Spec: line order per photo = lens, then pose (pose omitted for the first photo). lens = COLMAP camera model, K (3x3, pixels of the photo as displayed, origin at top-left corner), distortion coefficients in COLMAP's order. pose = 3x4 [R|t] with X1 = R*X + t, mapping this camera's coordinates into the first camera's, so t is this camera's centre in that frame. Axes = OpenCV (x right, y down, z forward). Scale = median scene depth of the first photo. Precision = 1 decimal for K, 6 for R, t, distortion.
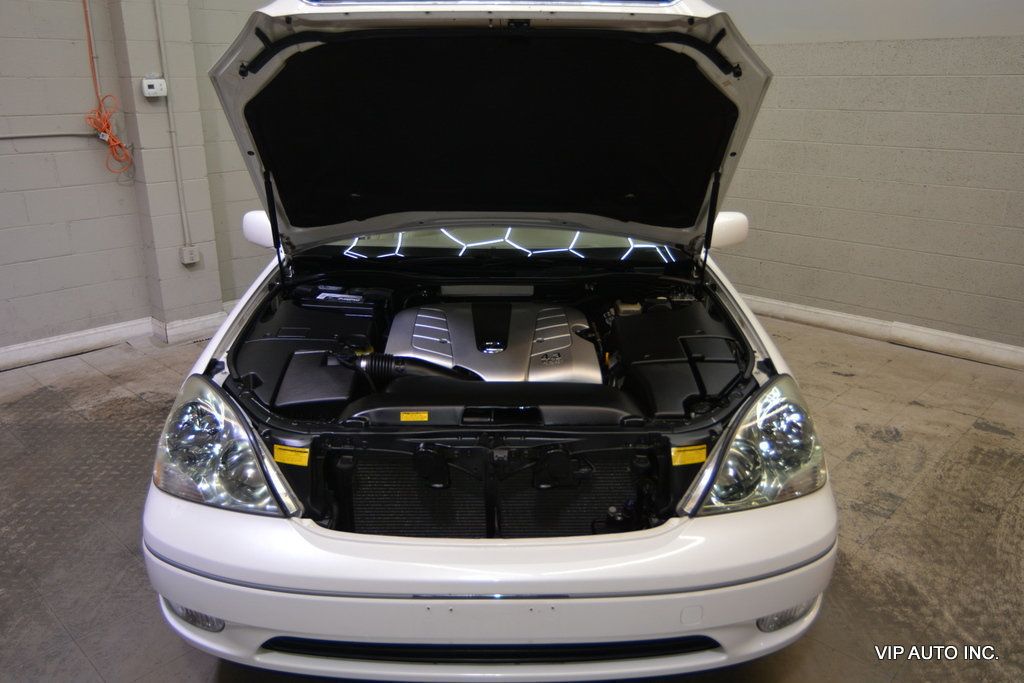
lens RADIAL K [[772.3, 0, 500.0], [0, 772.3, 332.2], [0, 0, 1]] dist [-0.005514, 0.005770]
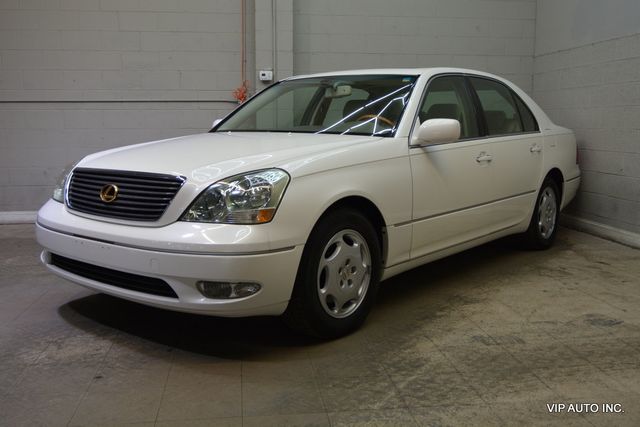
lens RADIAL K [[623.4, 0, 320.0], [0, 623.4, 213.5], [0, 0, 1]] dist [0.000399, -0.001260]
pose [[0.787532, 0.089815, -0.609694, 0.628744], [-0.190225, 0.976441, -0.101870, 0.134160], [0.586180, 0.196205, 0.786064, -0.005316]]
